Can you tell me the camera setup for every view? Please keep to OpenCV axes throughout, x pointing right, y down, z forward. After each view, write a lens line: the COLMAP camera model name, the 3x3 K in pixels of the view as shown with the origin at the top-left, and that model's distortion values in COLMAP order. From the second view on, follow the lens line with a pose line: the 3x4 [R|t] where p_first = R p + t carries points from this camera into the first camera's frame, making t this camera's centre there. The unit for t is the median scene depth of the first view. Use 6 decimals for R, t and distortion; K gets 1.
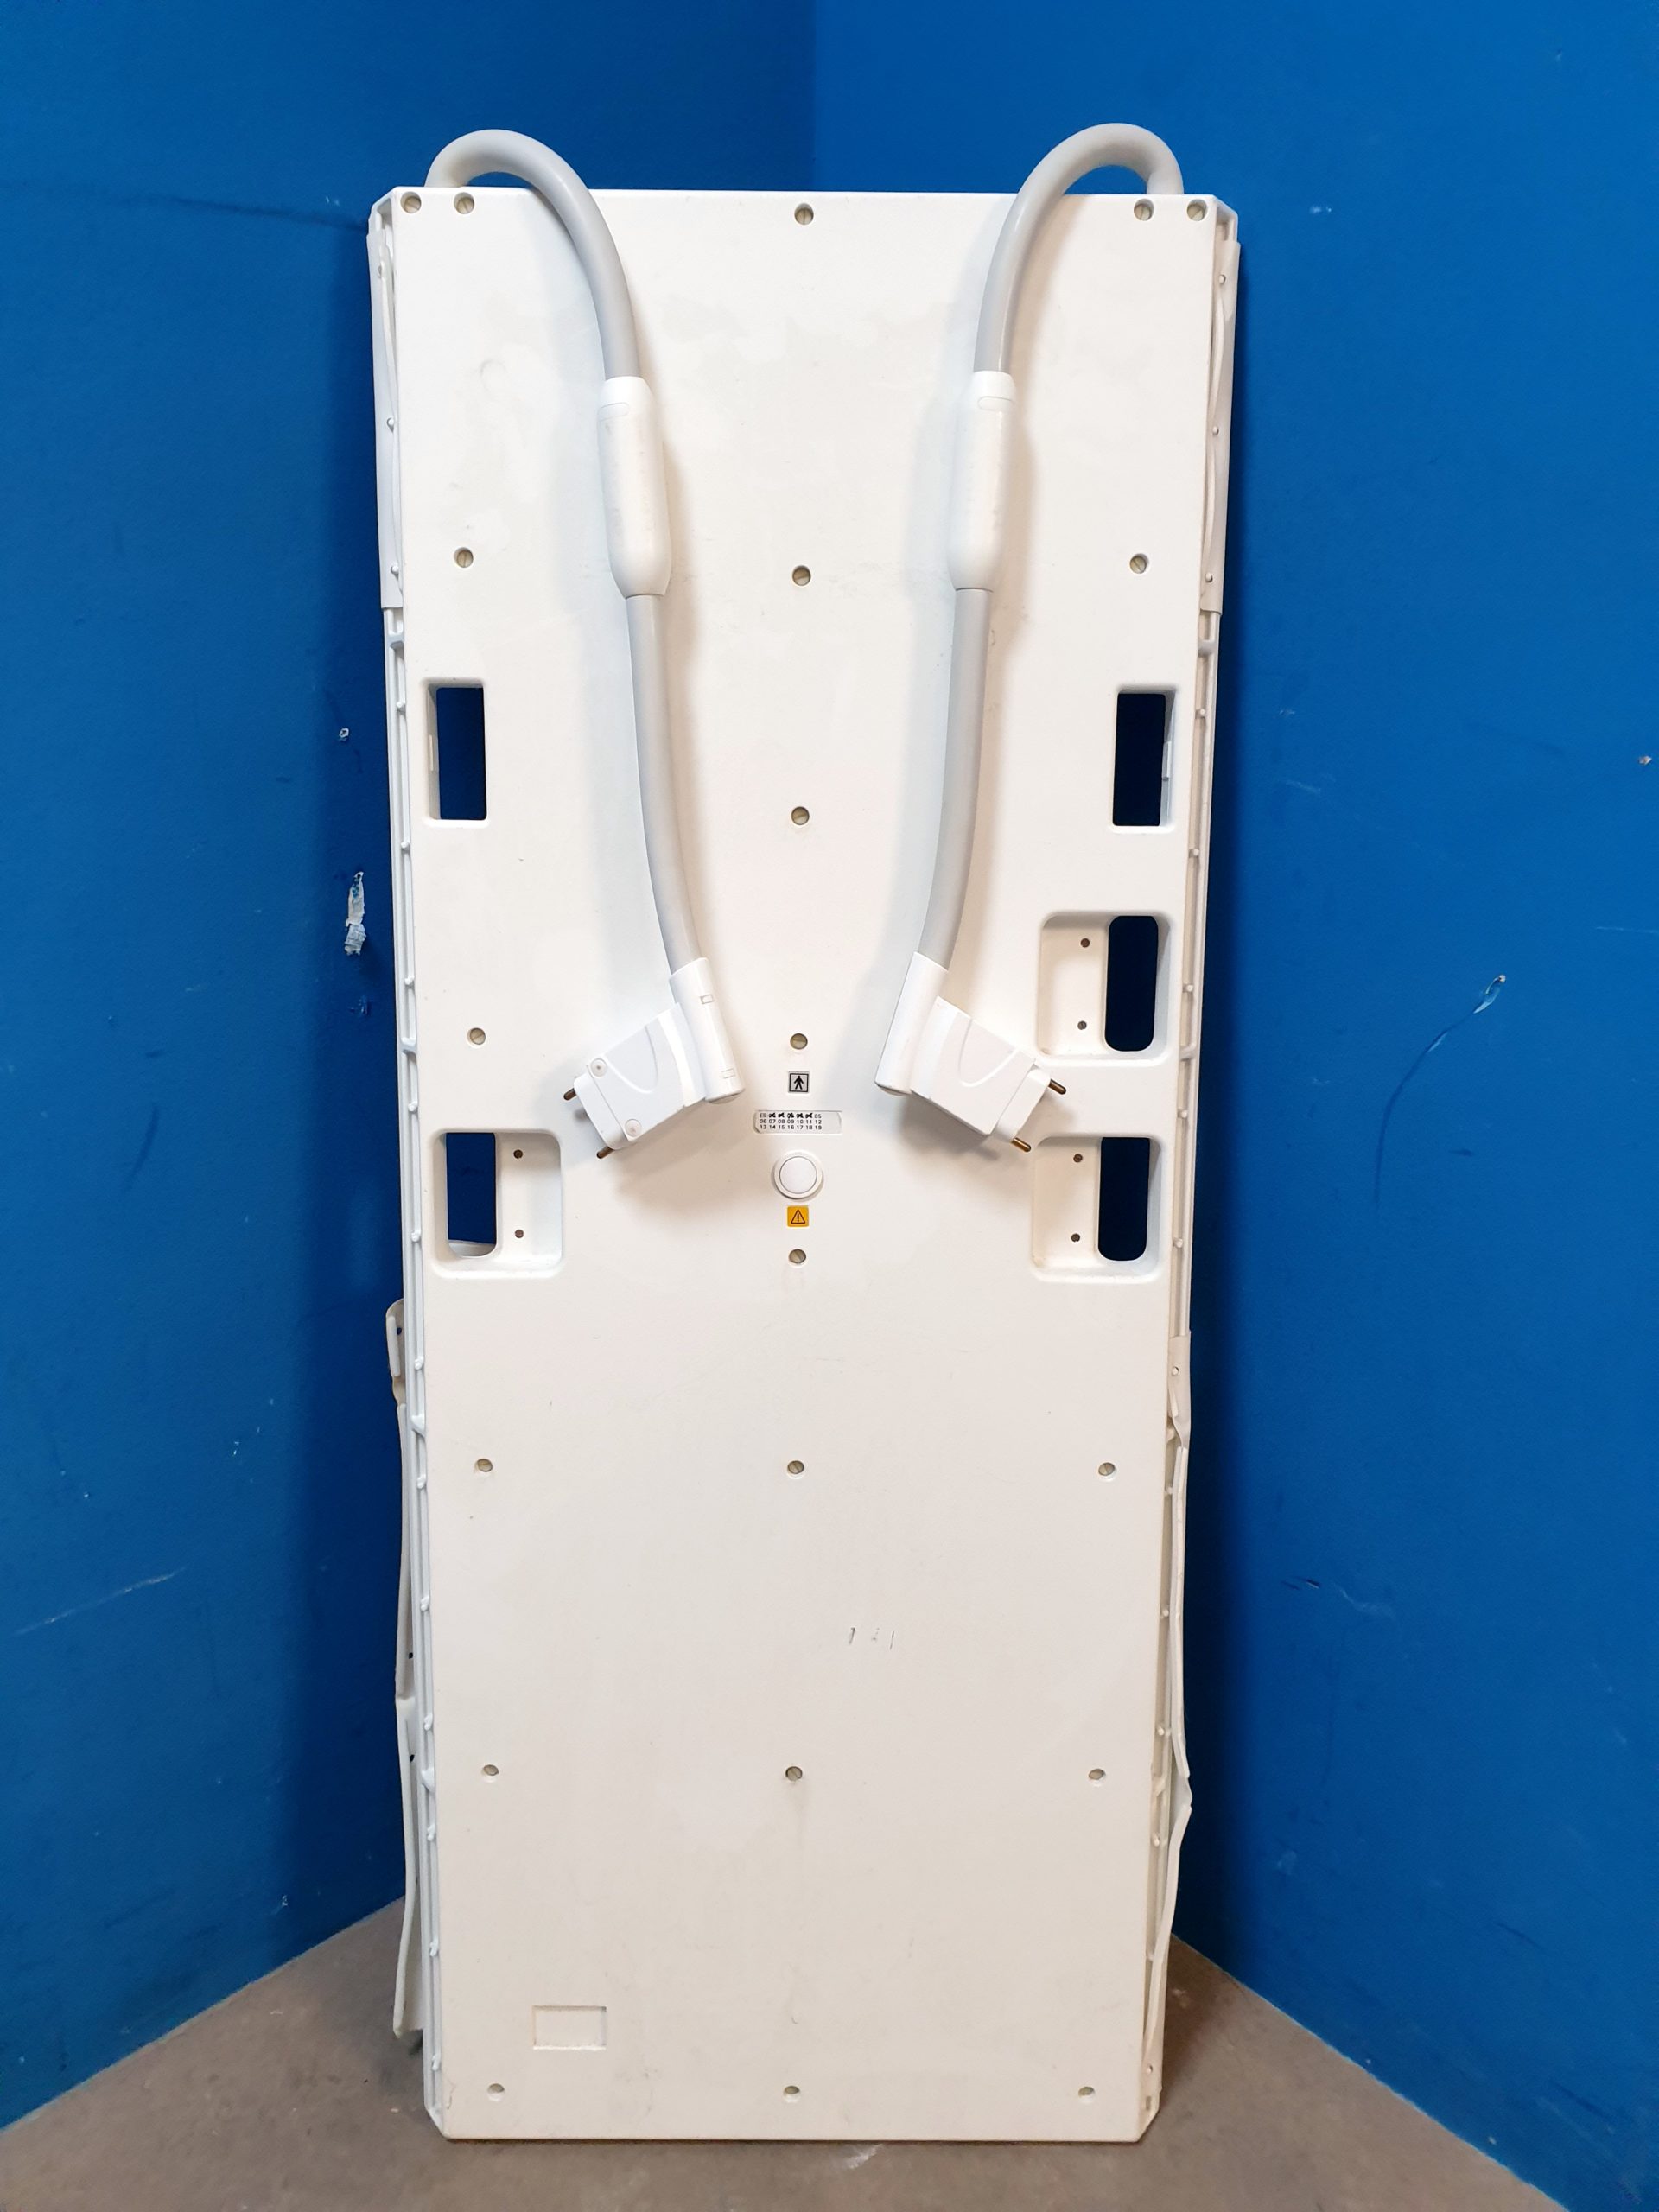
lens RADIAL K [[1760.3, 0, 836.3], [0, 1760.3, 1088.0], [0, 0, 1]] dist [-0.042646, 0.043529]
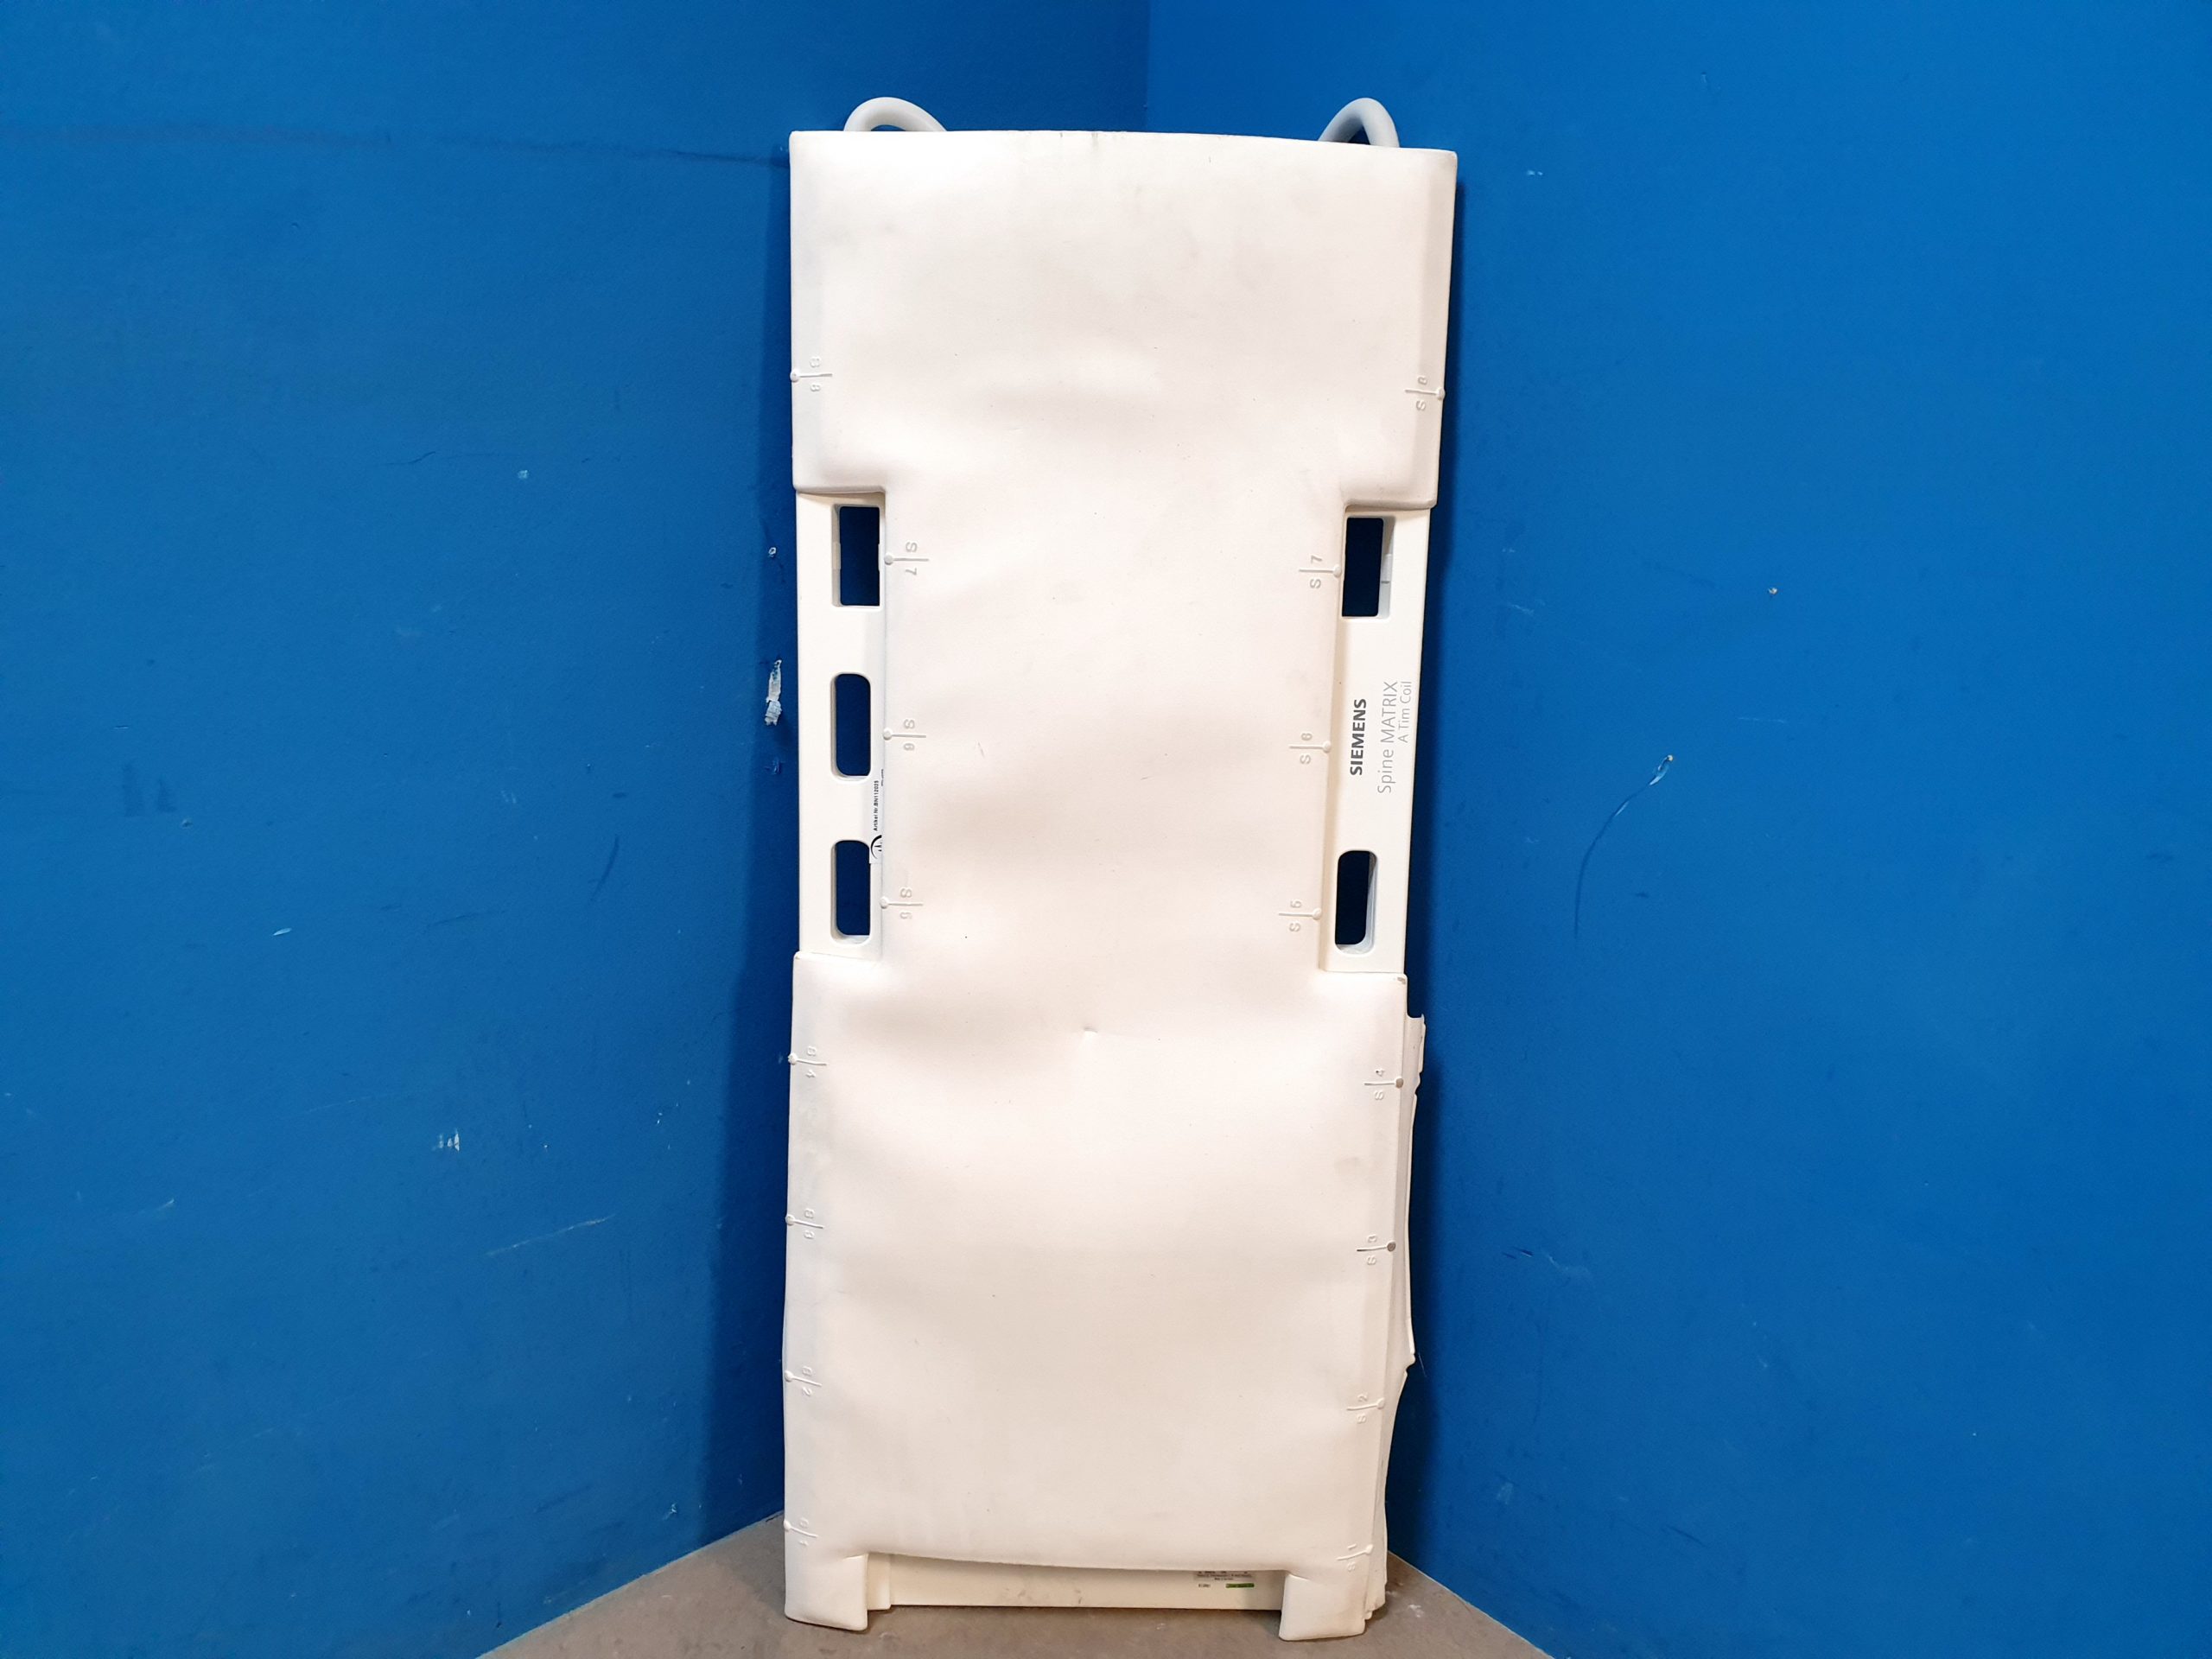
lens RADIAL K [[1760.3, 0, 1103.0], [0, 1760.3, 836.8], [0, 0, 1]] dist [-0.042646, 0.043529]
pose [[0.999666, 0.023587, -0.010556, -0.020154], [-0.024128, 0.998226, -0.054422, 0.068233], [0.009254, 0.054658, 0.998462, -0.261226]]
